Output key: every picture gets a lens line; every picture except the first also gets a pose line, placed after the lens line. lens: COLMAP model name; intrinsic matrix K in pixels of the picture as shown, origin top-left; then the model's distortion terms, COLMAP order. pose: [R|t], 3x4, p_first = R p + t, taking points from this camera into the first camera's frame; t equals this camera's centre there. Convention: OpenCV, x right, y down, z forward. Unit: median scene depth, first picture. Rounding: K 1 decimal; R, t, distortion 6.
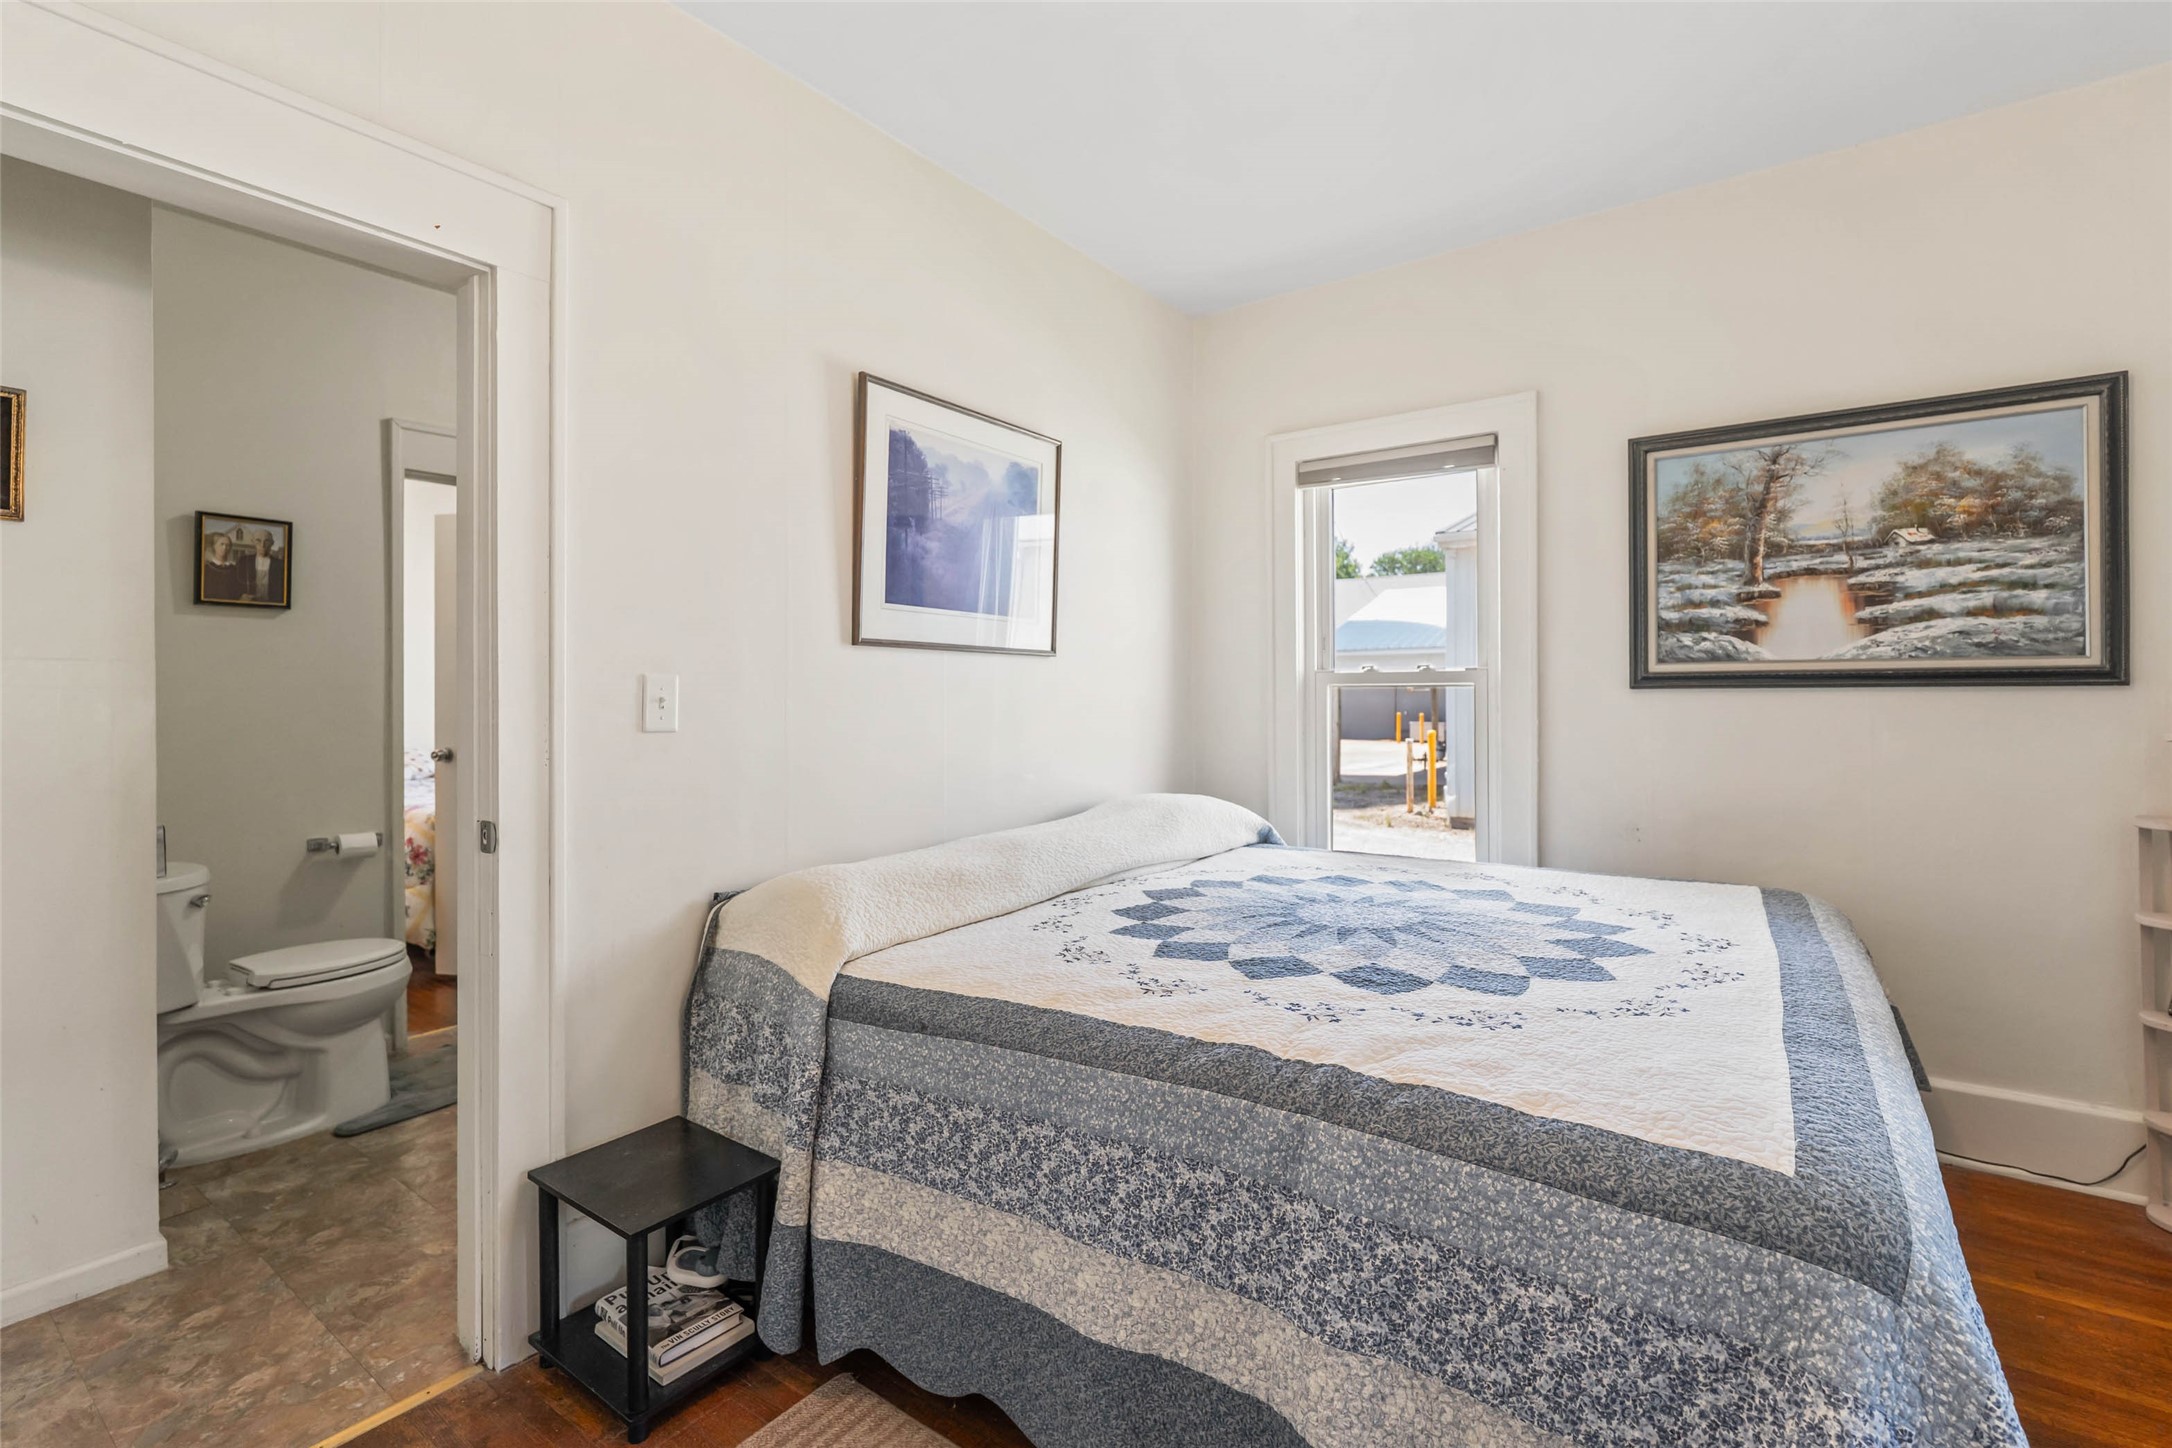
lens RADIAL K [[965.4, 0, 1092.7], [0, 965.4, 709.4], [0, 0, 1]] dist [-0.000182, 0.000263]
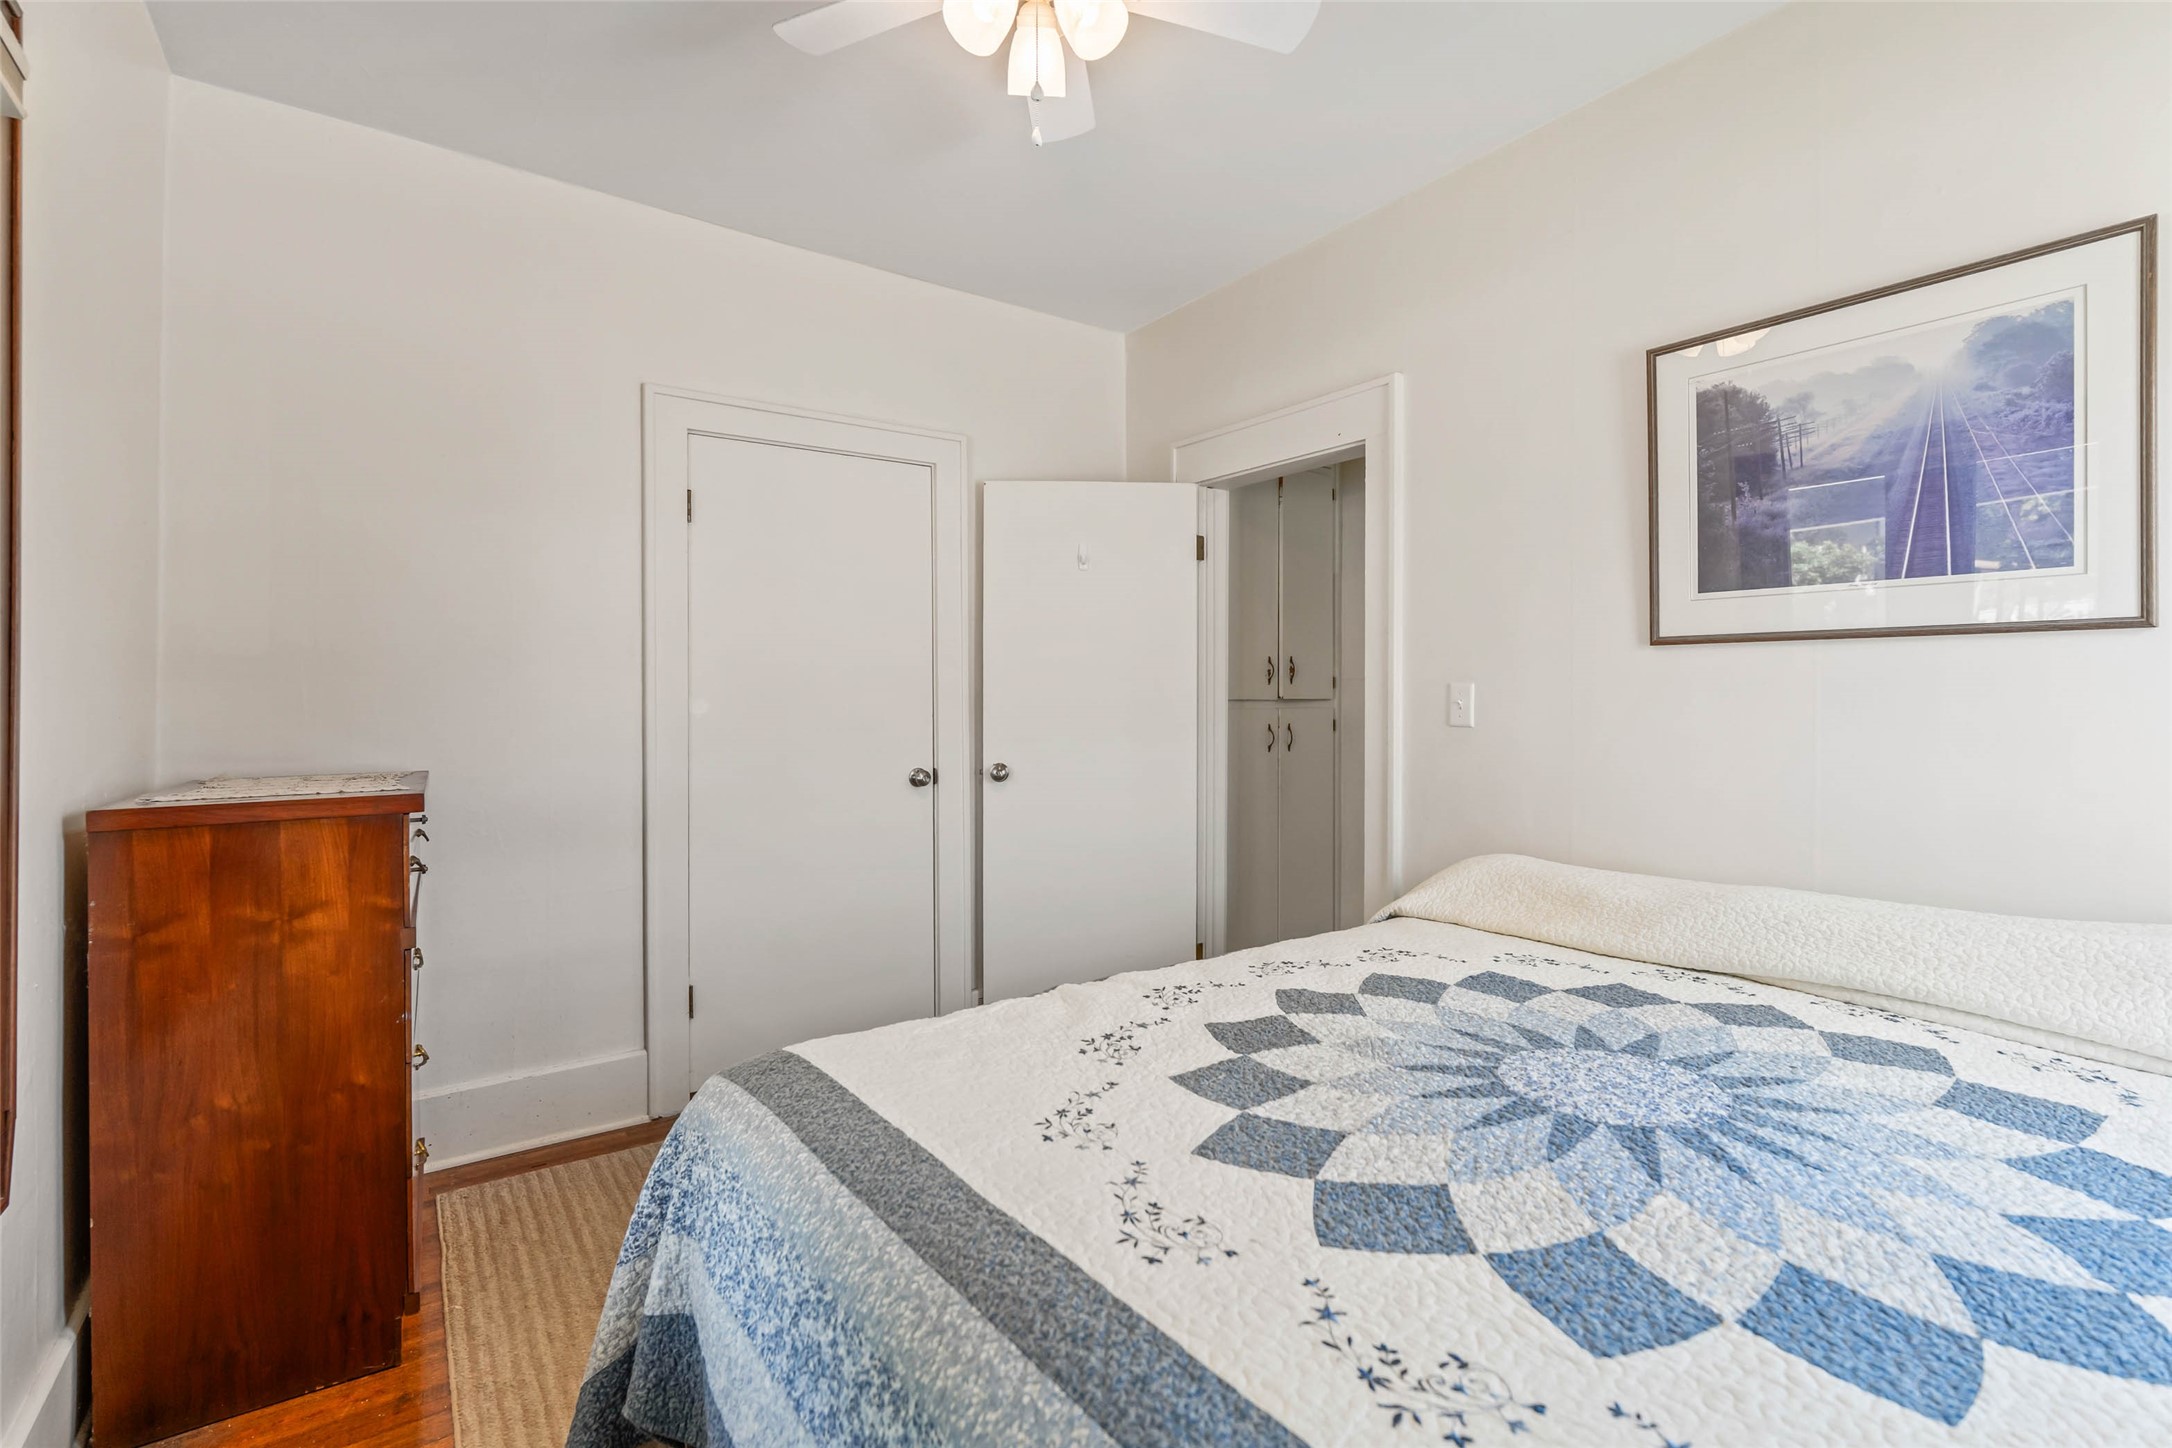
lens RADIAL K [[965.4, 0, 1092.7], [0, 965.4, 709.4], [0, 0, 1]] dist [-0.000182, 0.000263]
pose [[-0.299779, 0.015255, -0.953887, 1.237527], [-0.018052, 0.999602, 0.021659, -0.024516], [0.953838, 0.023713, -0.299385, 1.191638]]
